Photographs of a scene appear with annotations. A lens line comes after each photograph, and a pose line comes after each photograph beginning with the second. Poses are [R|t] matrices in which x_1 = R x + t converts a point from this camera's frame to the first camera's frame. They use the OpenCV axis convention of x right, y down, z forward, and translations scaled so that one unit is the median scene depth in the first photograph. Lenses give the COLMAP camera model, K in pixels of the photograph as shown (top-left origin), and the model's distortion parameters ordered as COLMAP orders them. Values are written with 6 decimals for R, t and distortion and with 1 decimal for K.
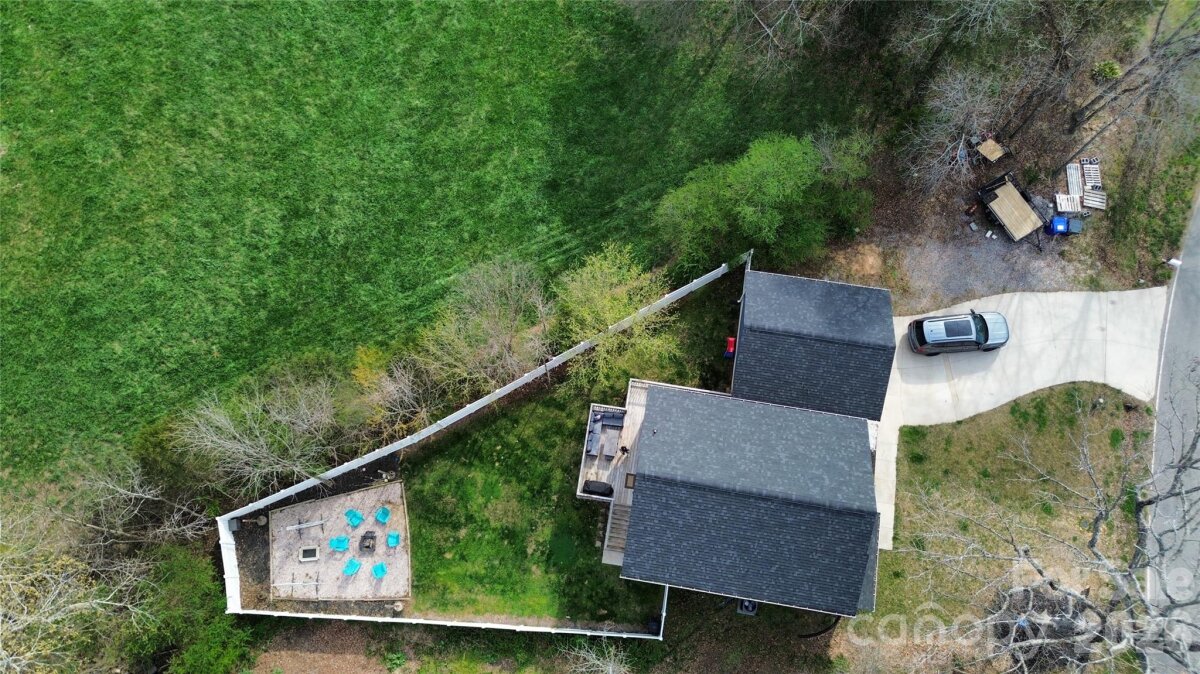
lens RADIAL K [[886.7, 0, 598.4], [0, 886.7, 285.1], [0, 0, 1]] dist [0.044931, -0.001456]
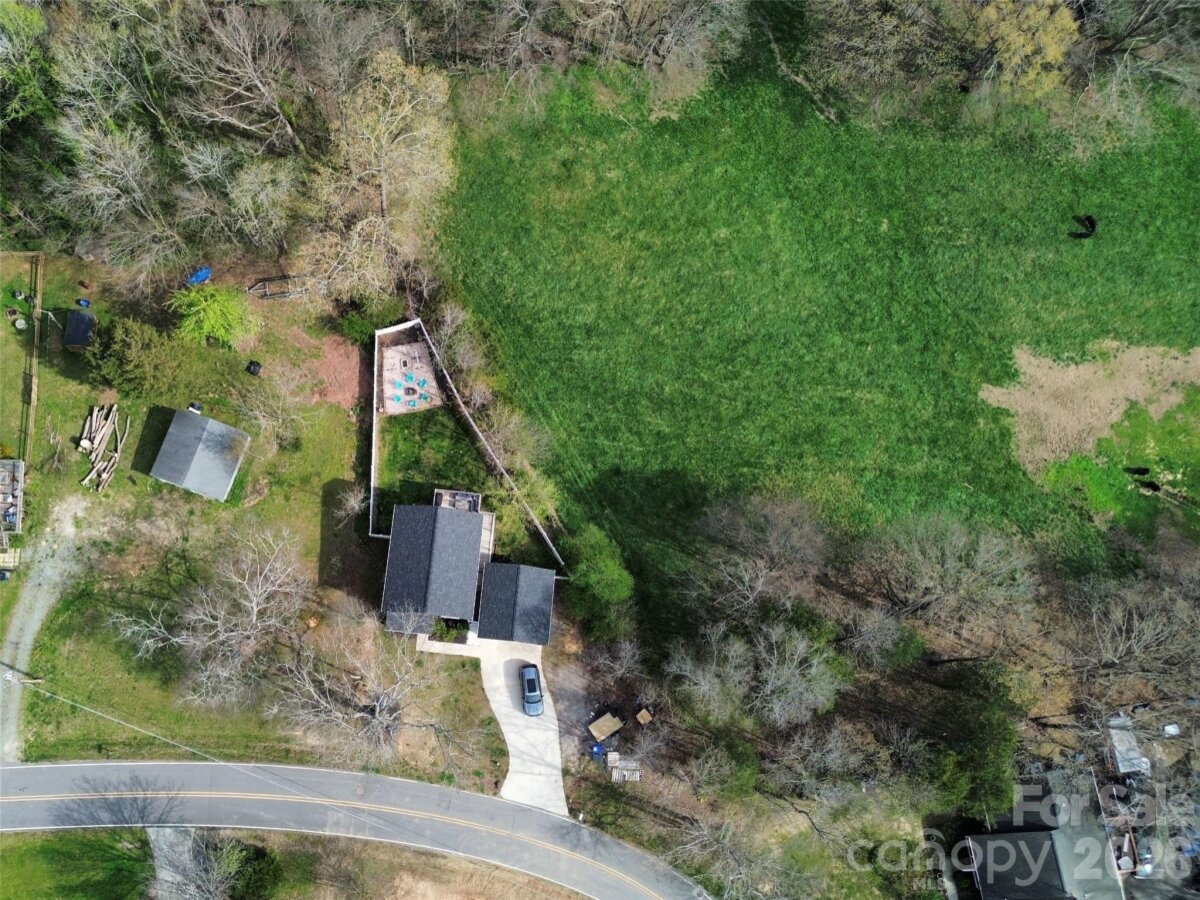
lens RADIAL K [[1099.8, 0, 580.4], [0, 1099.8, 452.7], [0, 0, 1]] dist [0.091315, 0.003034]
pose [[0.067341, 0.982243, -0.175110, 0.326420], [-0.975437, 0.101708, 0.195394, -0.537959], [0.209735, 0.157651, 0.964965, -1.250911]]
